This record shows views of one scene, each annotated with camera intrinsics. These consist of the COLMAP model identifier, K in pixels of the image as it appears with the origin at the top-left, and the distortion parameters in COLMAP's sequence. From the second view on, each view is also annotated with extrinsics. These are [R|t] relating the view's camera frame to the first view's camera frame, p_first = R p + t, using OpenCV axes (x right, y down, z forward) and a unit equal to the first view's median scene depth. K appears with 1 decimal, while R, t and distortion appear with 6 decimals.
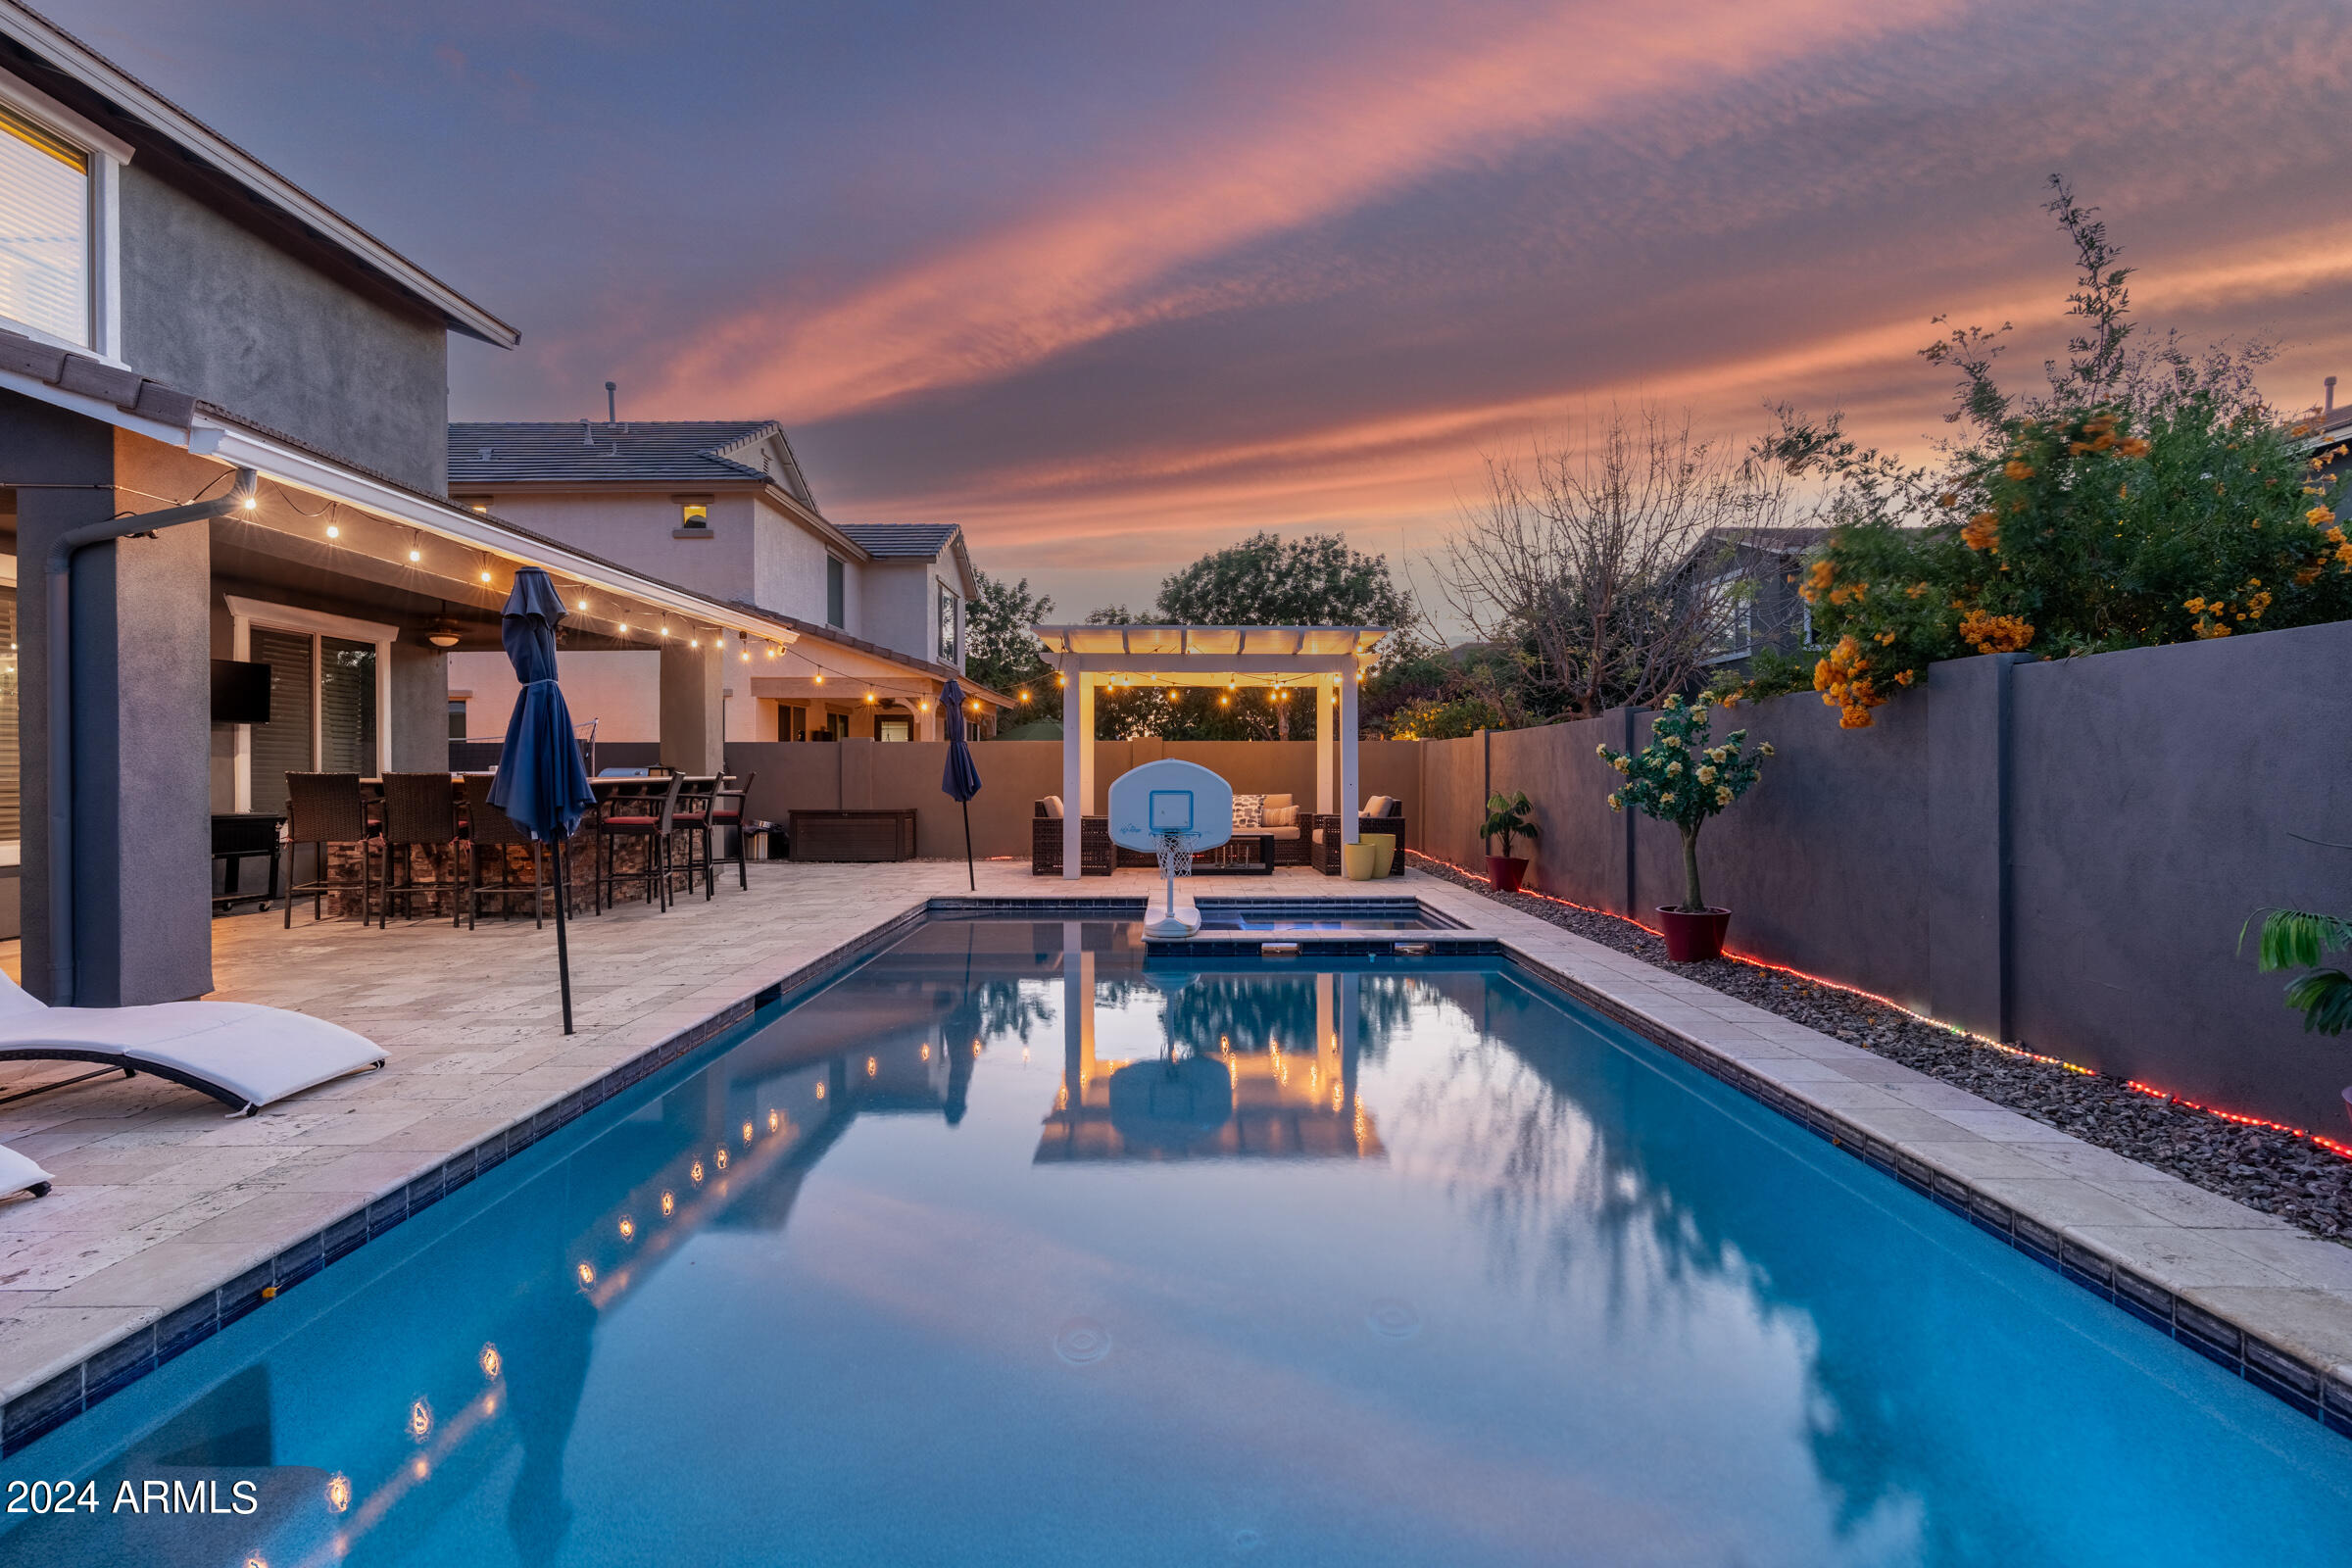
lens RADIAL K [[1057.1, 0, 1176.0], [0, 1057.1, 784.0], [0, 0, 1]] dist [-0.001560, 0.000733]
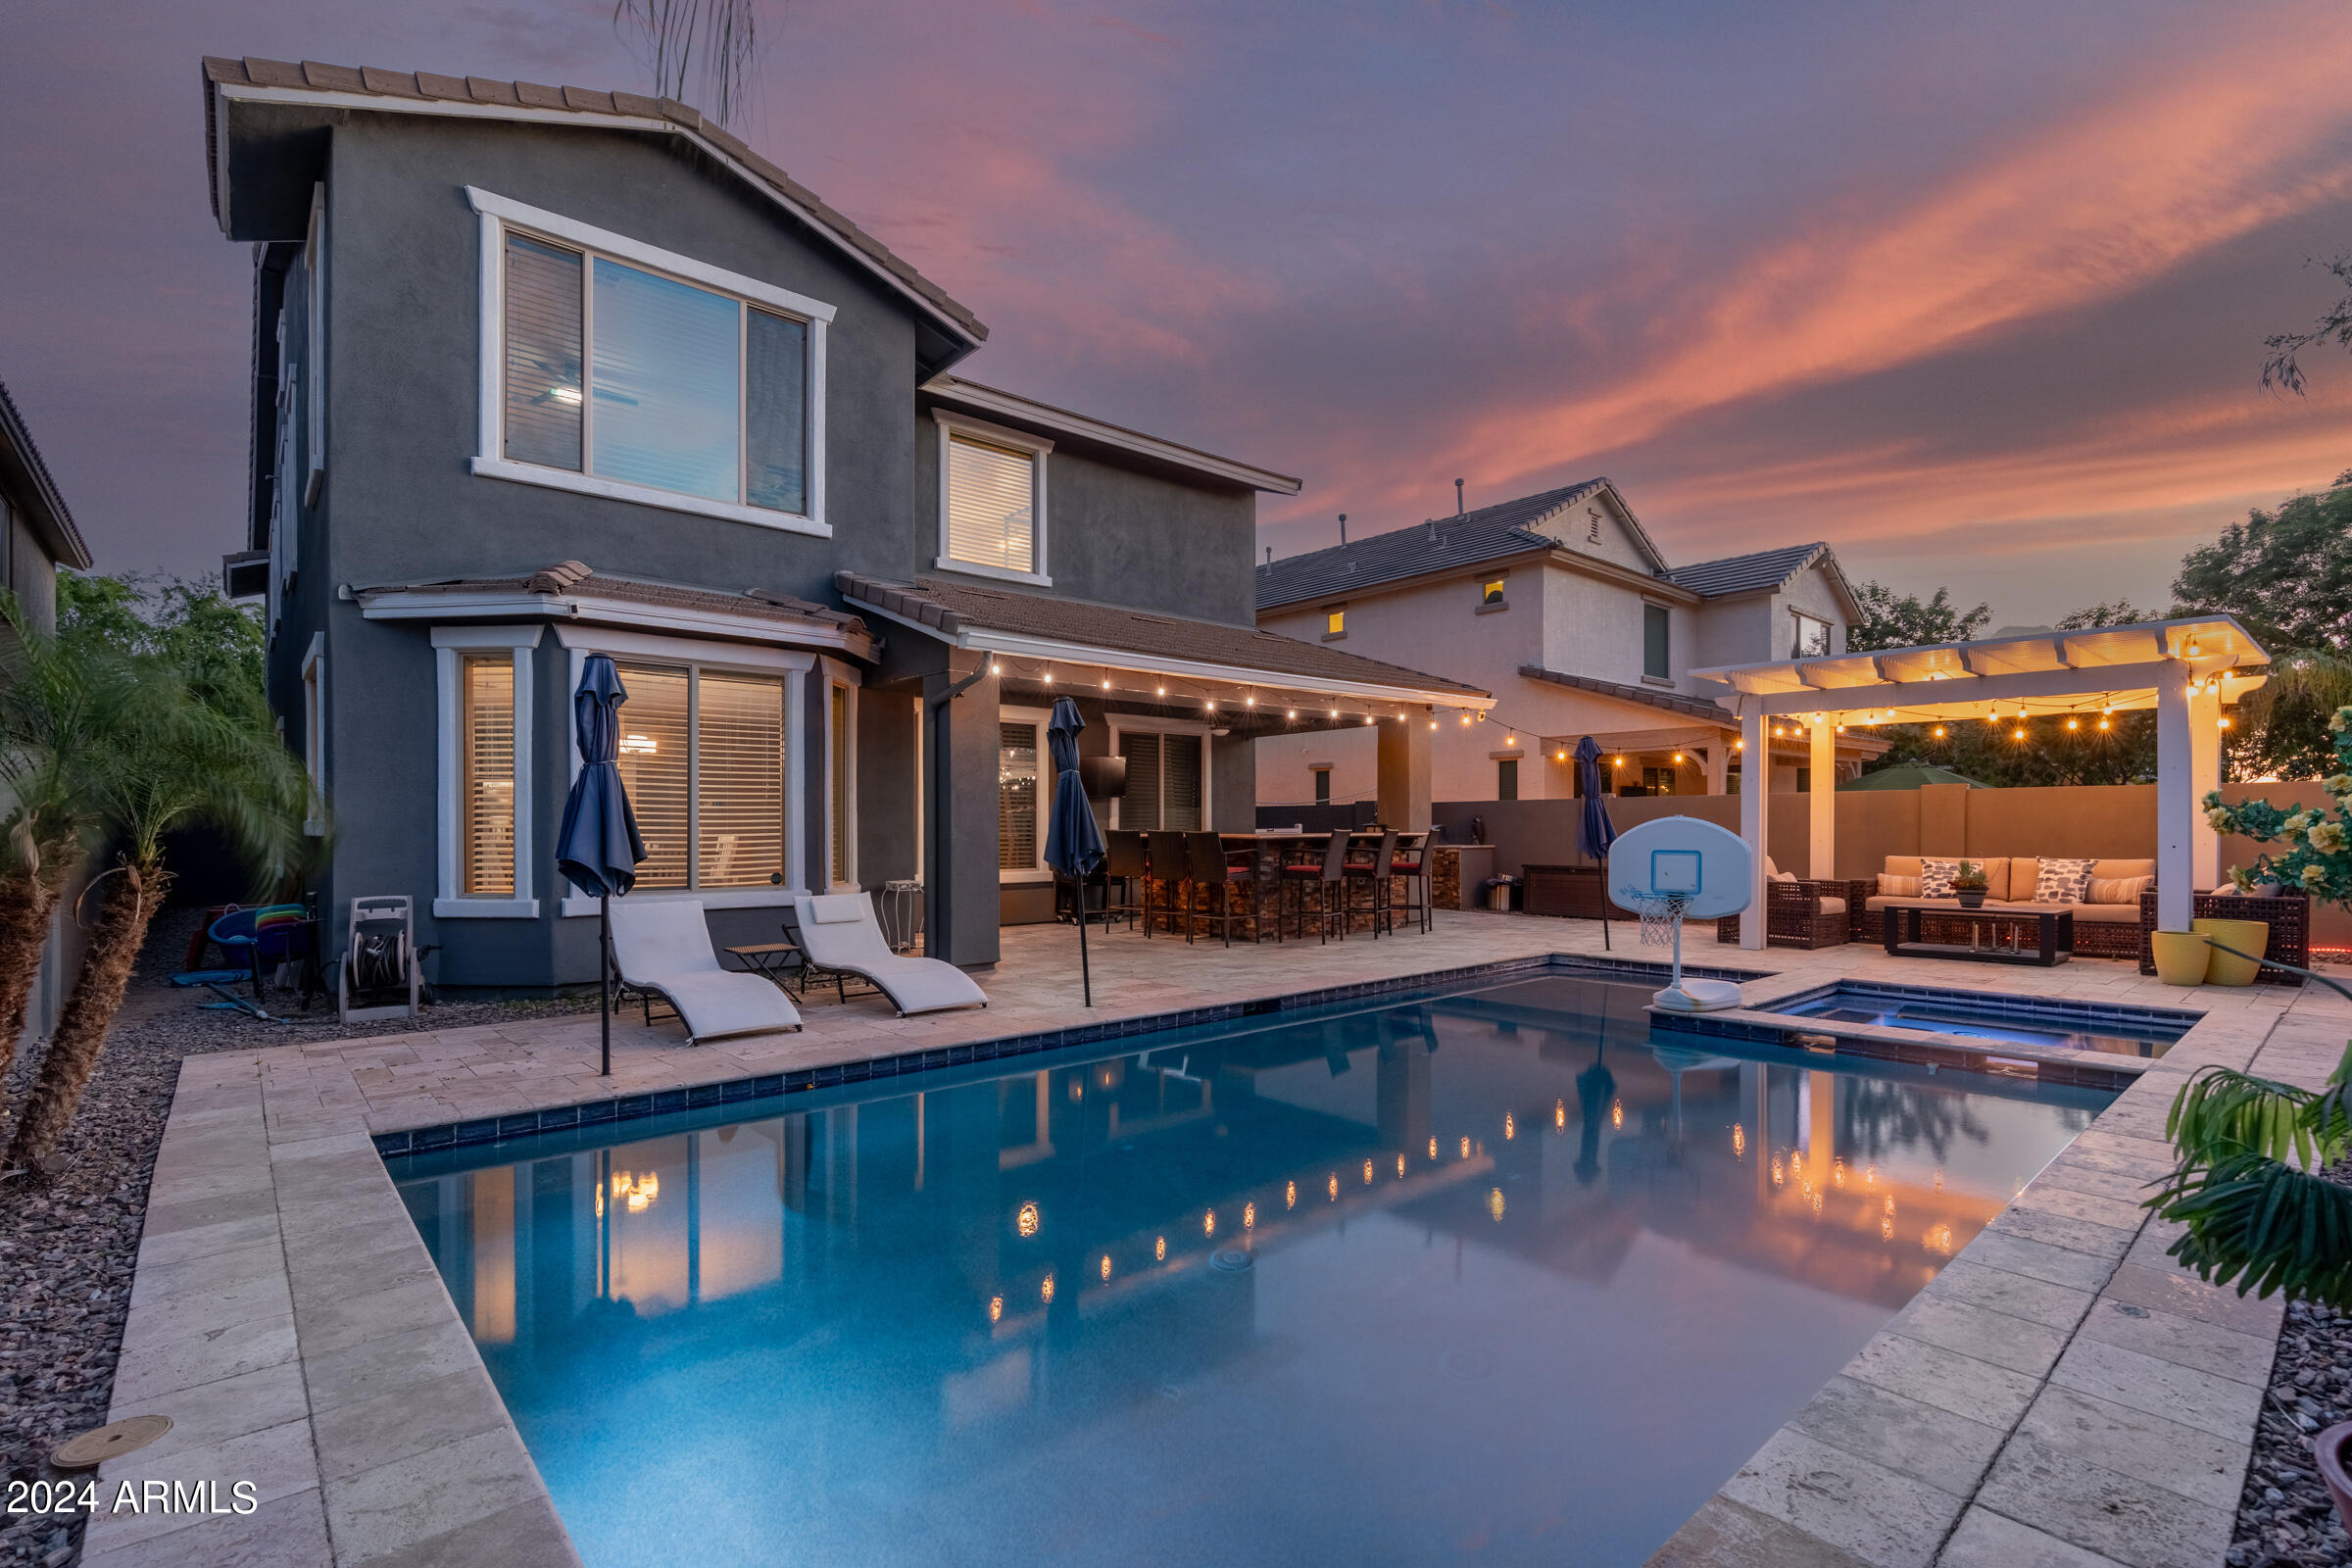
lens RADIAL K [[1095.1, 0, 1180.2], [0, 1095.1, 843.2], [0, 0, 1]] dist [-0.001010, 0.000225]
pose [[0.660640, 0.009507, -0.750643, 0.288167], [-0.007070, 0.999954, 0.006442, -0.001872], [0.750670, 0.001051, 0.660677, 0.032623]]
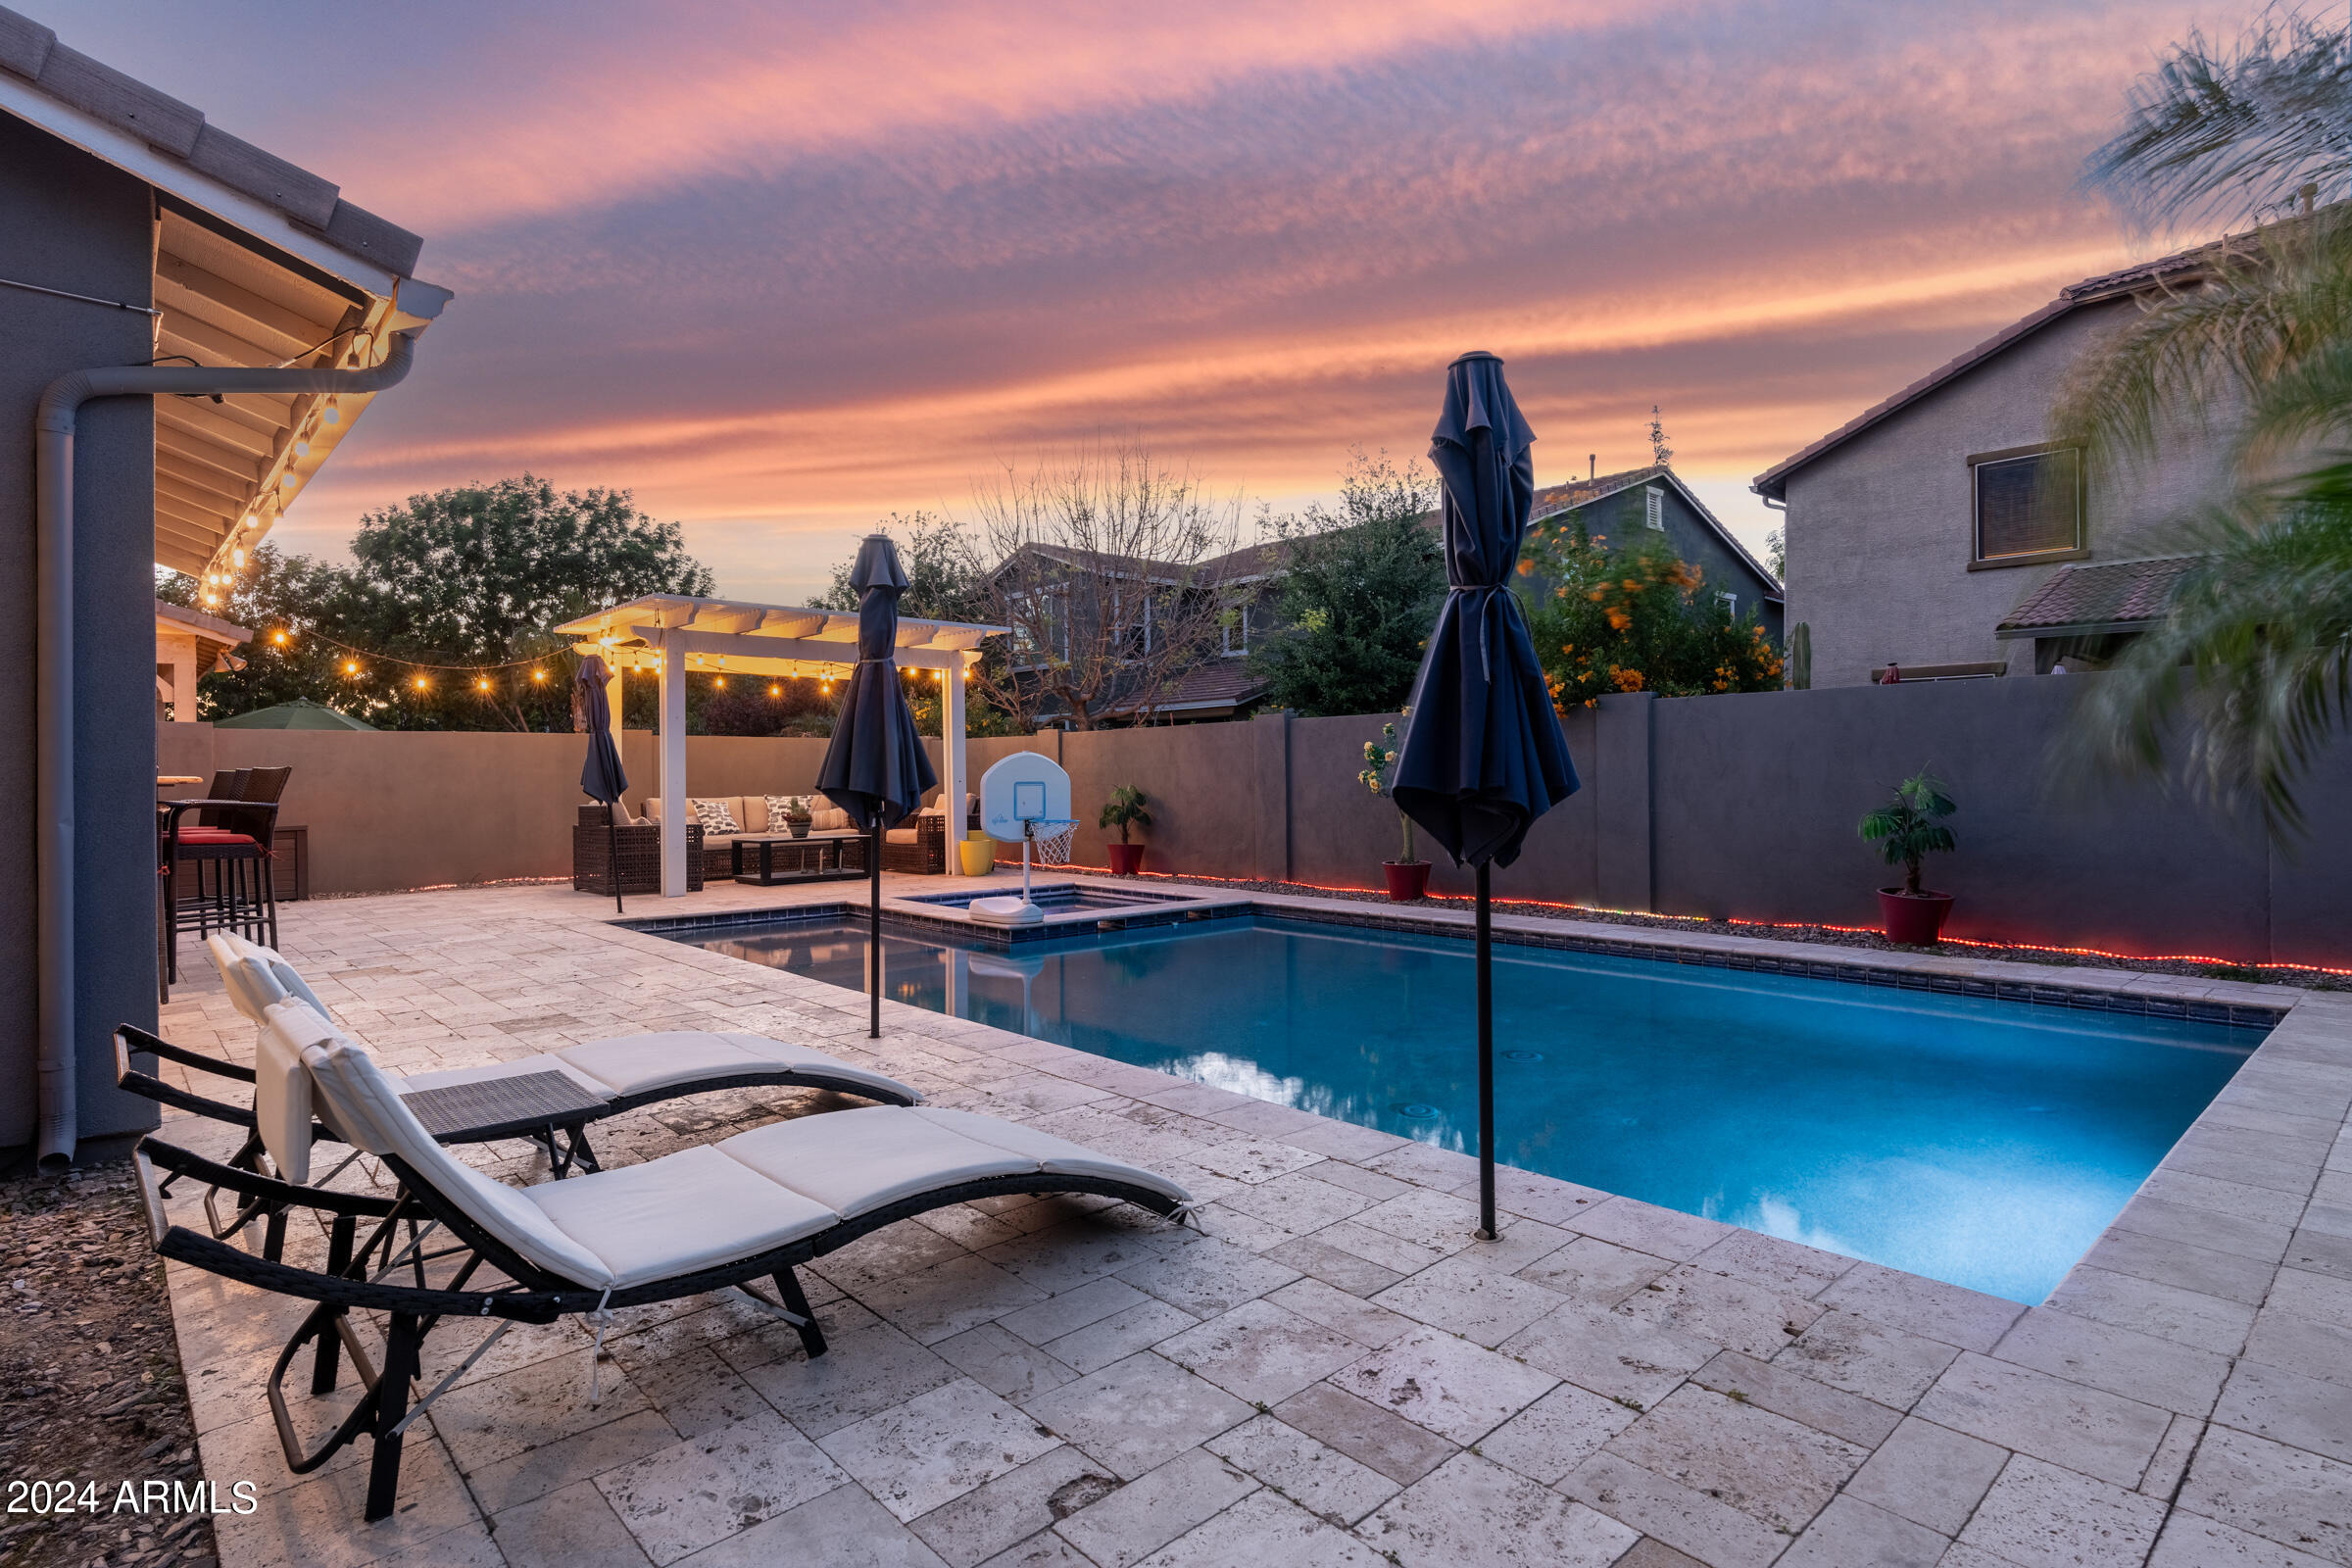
lens RADIAL K [[1208.4, 0, 1176.0], [0, 1208.4, 784.0], [0, 0, 1]] dist [0.000822, 0.000333]
pose [[0.743709, -0.009082, 0.668442, -0.467406], [0.014699, 0.999888, -0.002768, 0.009088], [-0.668342, 0.011884, 0.743759, 0.013710]]
